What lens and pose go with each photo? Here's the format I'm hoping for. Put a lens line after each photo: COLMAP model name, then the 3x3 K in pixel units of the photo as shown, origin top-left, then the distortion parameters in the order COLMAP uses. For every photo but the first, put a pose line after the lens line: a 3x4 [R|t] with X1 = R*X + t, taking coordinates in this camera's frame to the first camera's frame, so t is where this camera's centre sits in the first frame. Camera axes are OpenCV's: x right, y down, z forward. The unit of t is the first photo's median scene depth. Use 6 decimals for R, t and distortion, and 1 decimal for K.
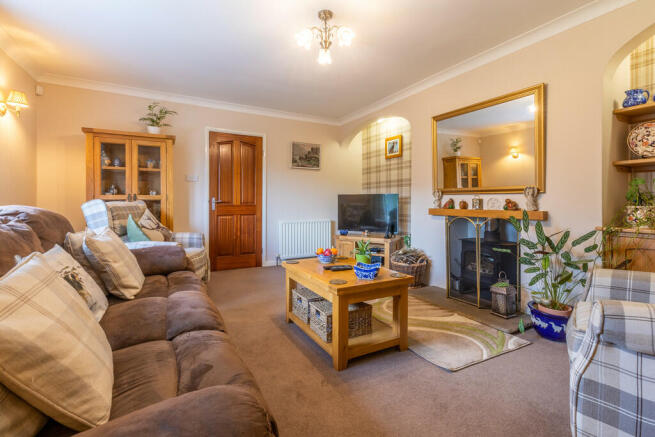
lens RADIAL K [[299.6, 0, 327.7], [0, 299.6, 200.6], [0, 0, 1]] dist [-0.001933, -0.000097]
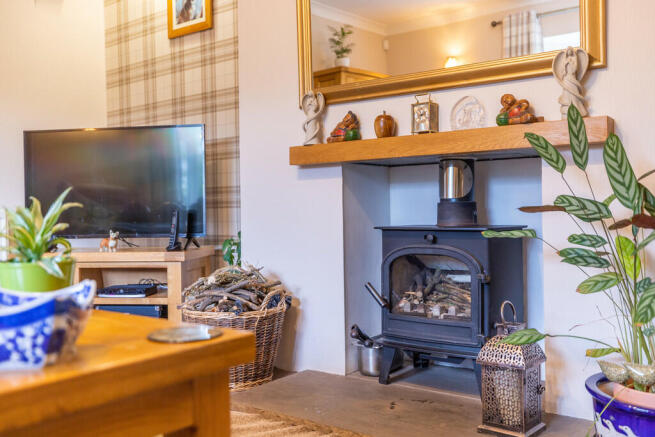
lens RADIAL K [[644.1, 0, 327.5], [0, 644.1, 218.5], [0, 0, 1]] dist [0.008752, 0.003559]
pose [[0.920849, -0.027919, 0.388918, 0.086667], [0.019893, 0.999498, 0.024649, 0.088025], [-0.389411, -0.014961, 0.920943, 0.296047]]
